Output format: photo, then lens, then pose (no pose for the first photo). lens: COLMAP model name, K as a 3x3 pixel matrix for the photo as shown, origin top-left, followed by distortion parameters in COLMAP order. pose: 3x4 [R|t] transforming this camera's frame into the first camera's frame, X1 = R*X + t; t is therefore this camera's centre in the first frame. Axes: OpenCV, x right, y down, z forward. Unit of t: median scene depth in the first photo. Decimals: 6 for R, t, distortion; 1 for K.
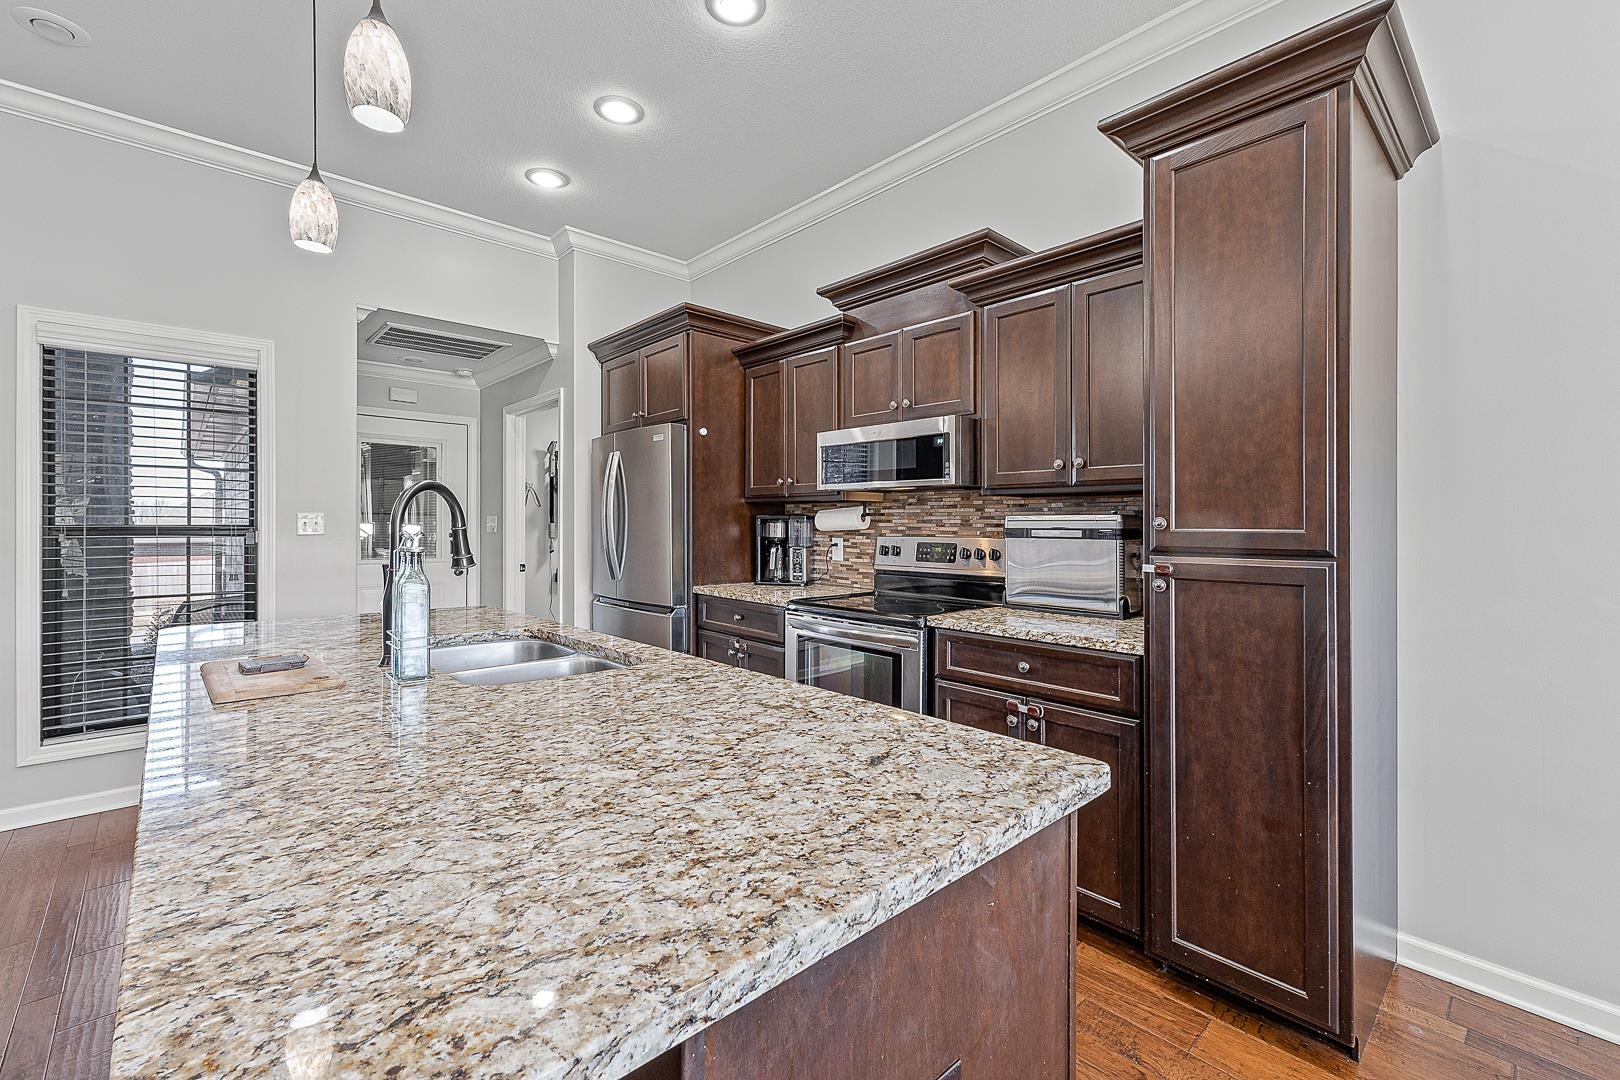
lens RADIAL K [[690.4, 0, 803.2], [0, 690.4, 537.4], [0, 0, 1]] dist [0.000705, 0.000316]
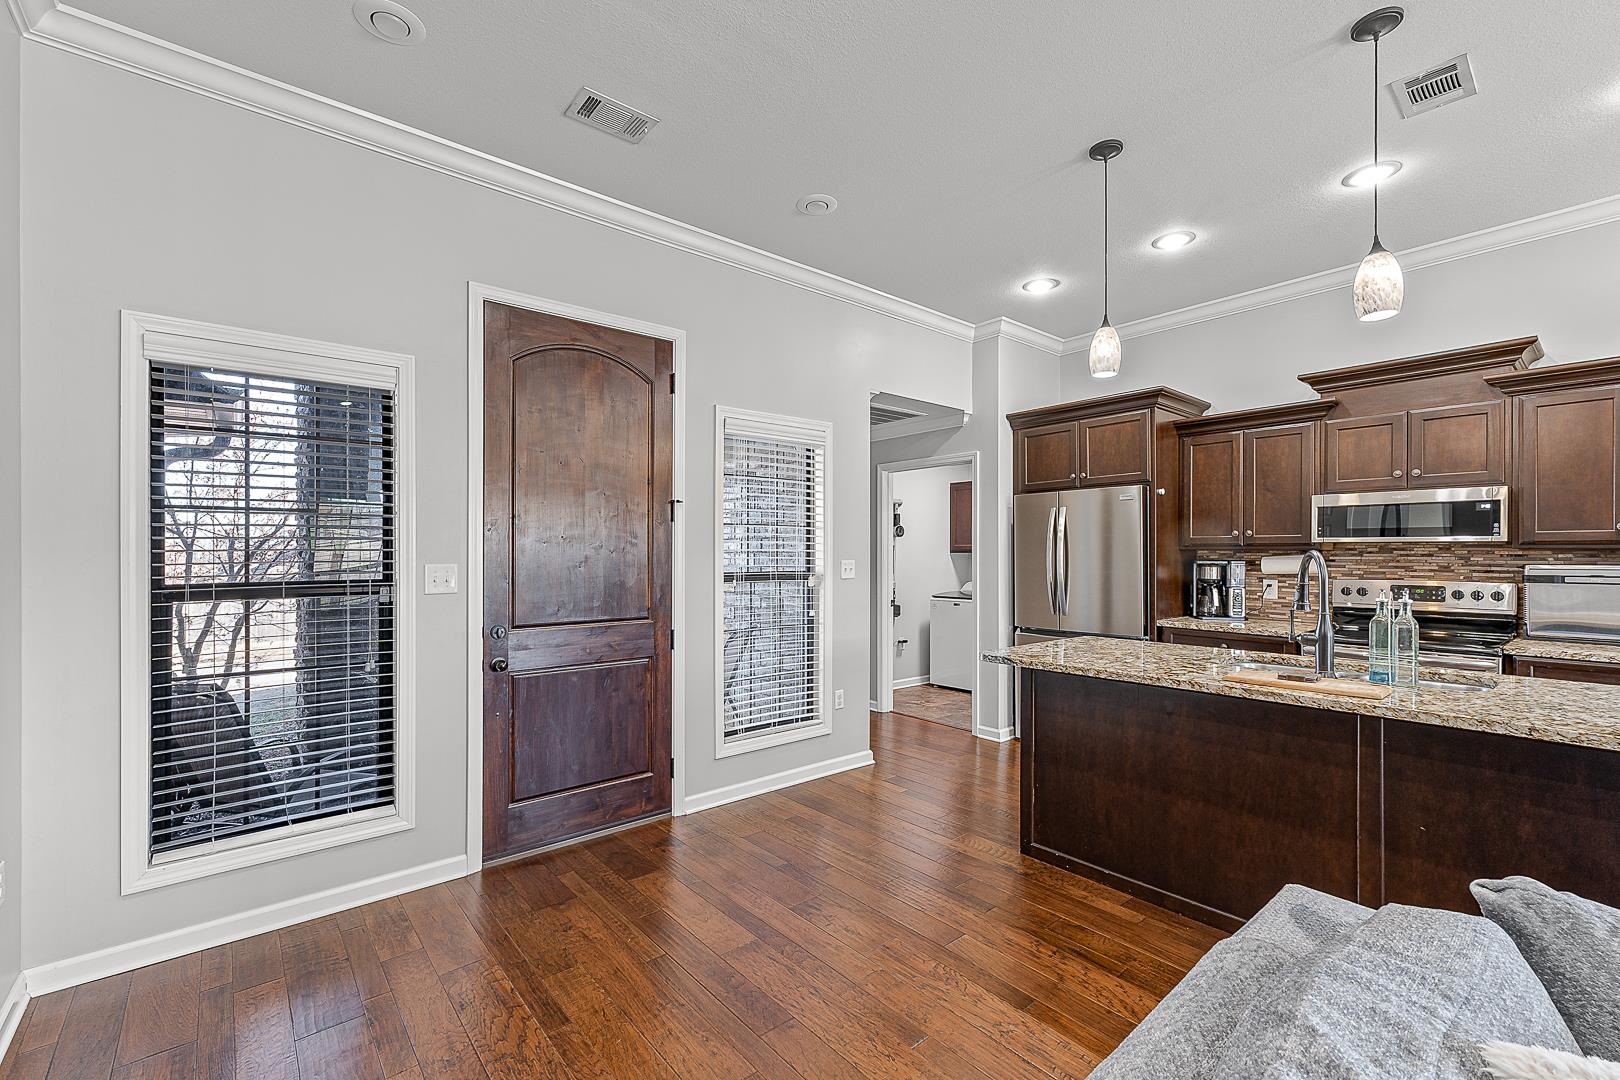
lens RADIAL K [[690.9, 0, 815.1], [0, 690.9, 548.0], [0, 0, 1]] dist [0.008992, -0.000008]
pose [[0.999813, -0.004620, -0.018798, -0.810162], [0.004109, 0.999622, -0.027170, -0.027883], [0.018917, 0.027088, 0.999454, -0.231627]]
